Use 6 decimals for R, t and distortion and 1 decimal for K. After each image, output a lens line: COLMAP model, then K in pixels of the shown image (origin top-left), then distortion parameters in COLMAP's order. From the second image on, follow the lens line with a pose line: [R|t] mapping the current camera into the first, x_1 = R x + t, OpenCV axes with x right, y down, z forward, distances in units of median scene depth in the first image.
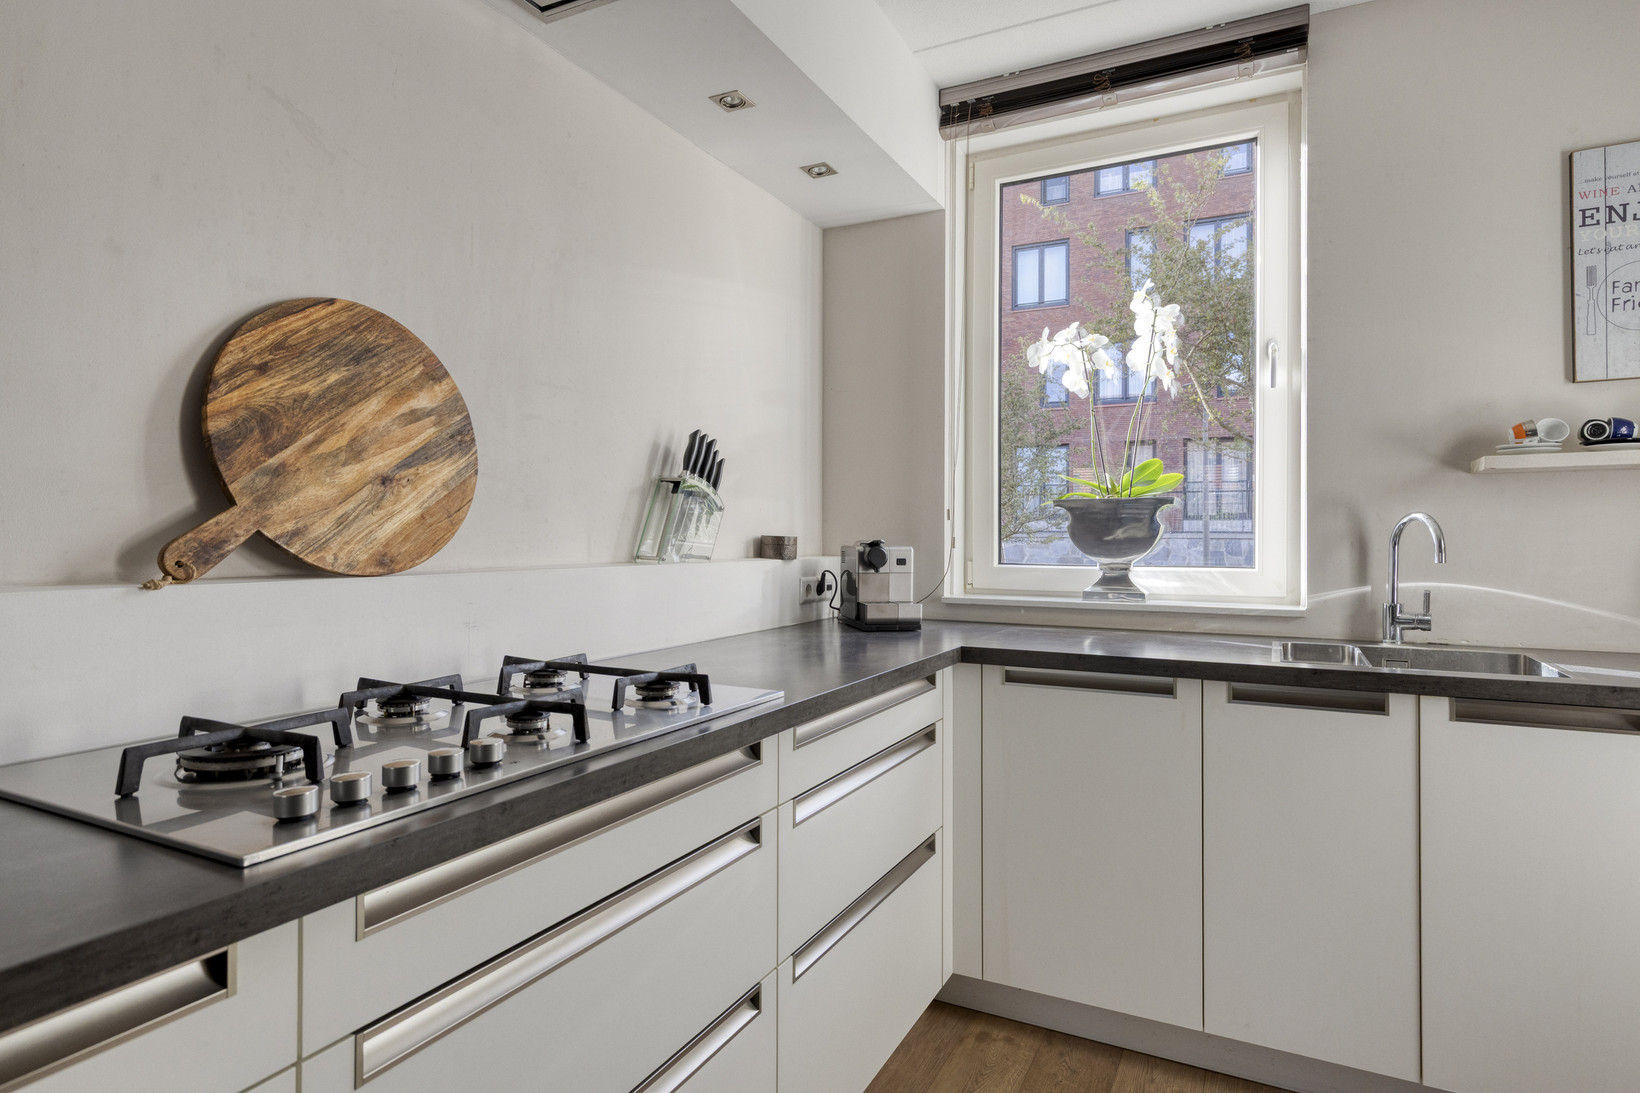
lens RADIAL K [[899.9, 0, 819.5], [0, 899.9, 532.0], [0, 0, 1]] dist [0.000580, 0.001888]
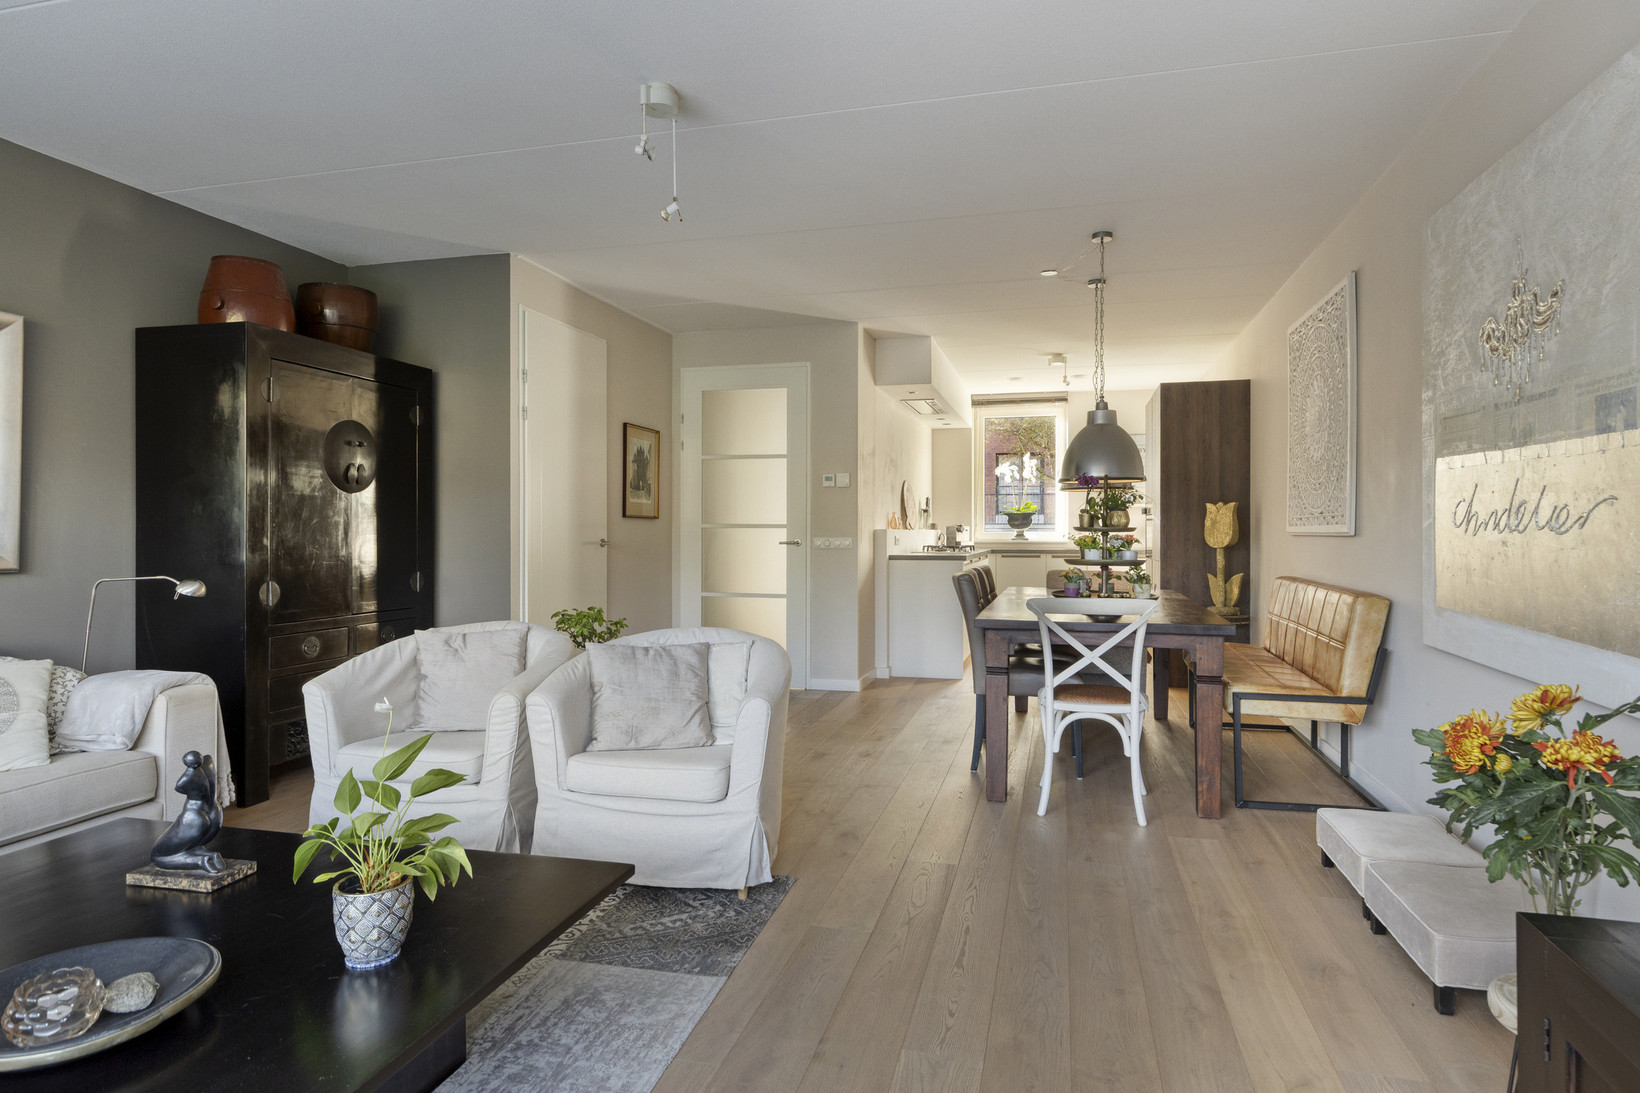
lens RADIAL K [[899.9, 0, 791.0], [0, 899.9, 536.0], [0, 0, 1]] dist [0.000580, 0.001888]
pose [[0.984386, -0.004234, 0.175975, -1.501899], [0.002240, 0.999931, 0.011527, 0.014947], [-0.176011, -0.010953, 0.984327, -2.967906]]
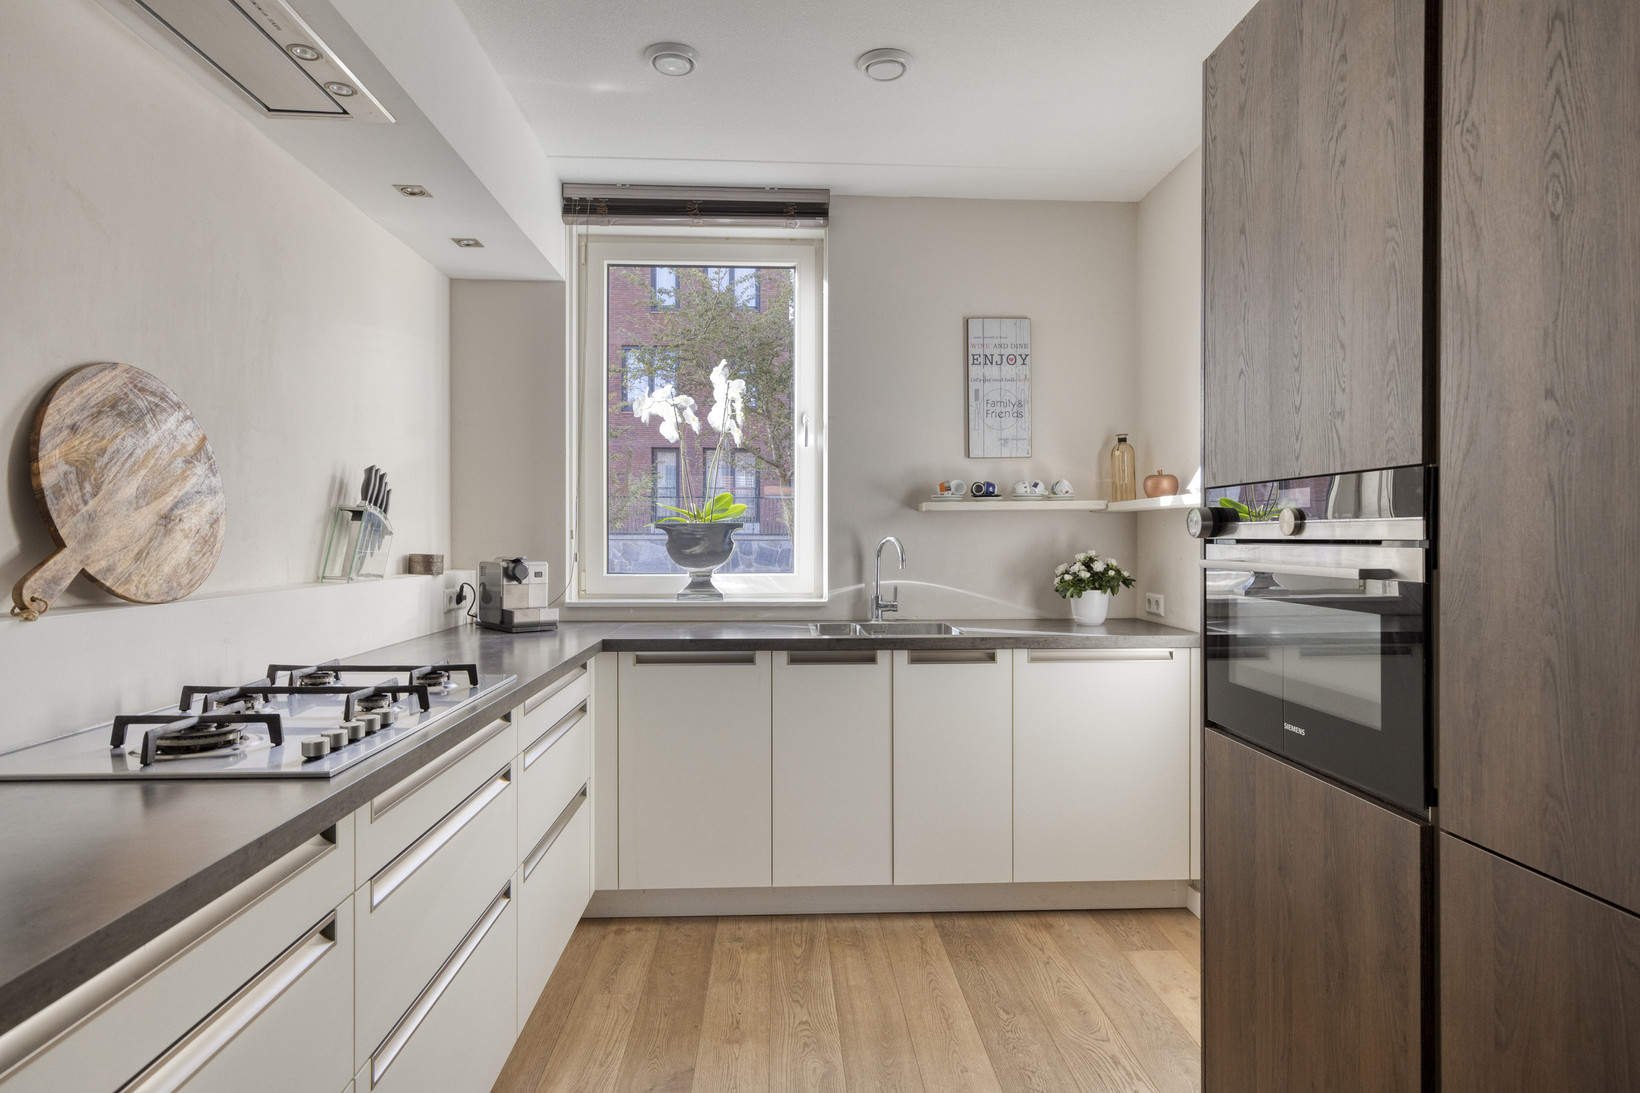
lens RADIAL K [[899.9, 0, 843.0], [0, 899.9, 539.0], [0, 0, 1]] dist [0.000580, 0.001888]
pose [[0.855555, -0.002464, 0.517705, -0.220737], [-0.001579, 0.999972, 0.007368, -0.029011], [-0.517709, -0.007121, 0.855527, -0.301134]]
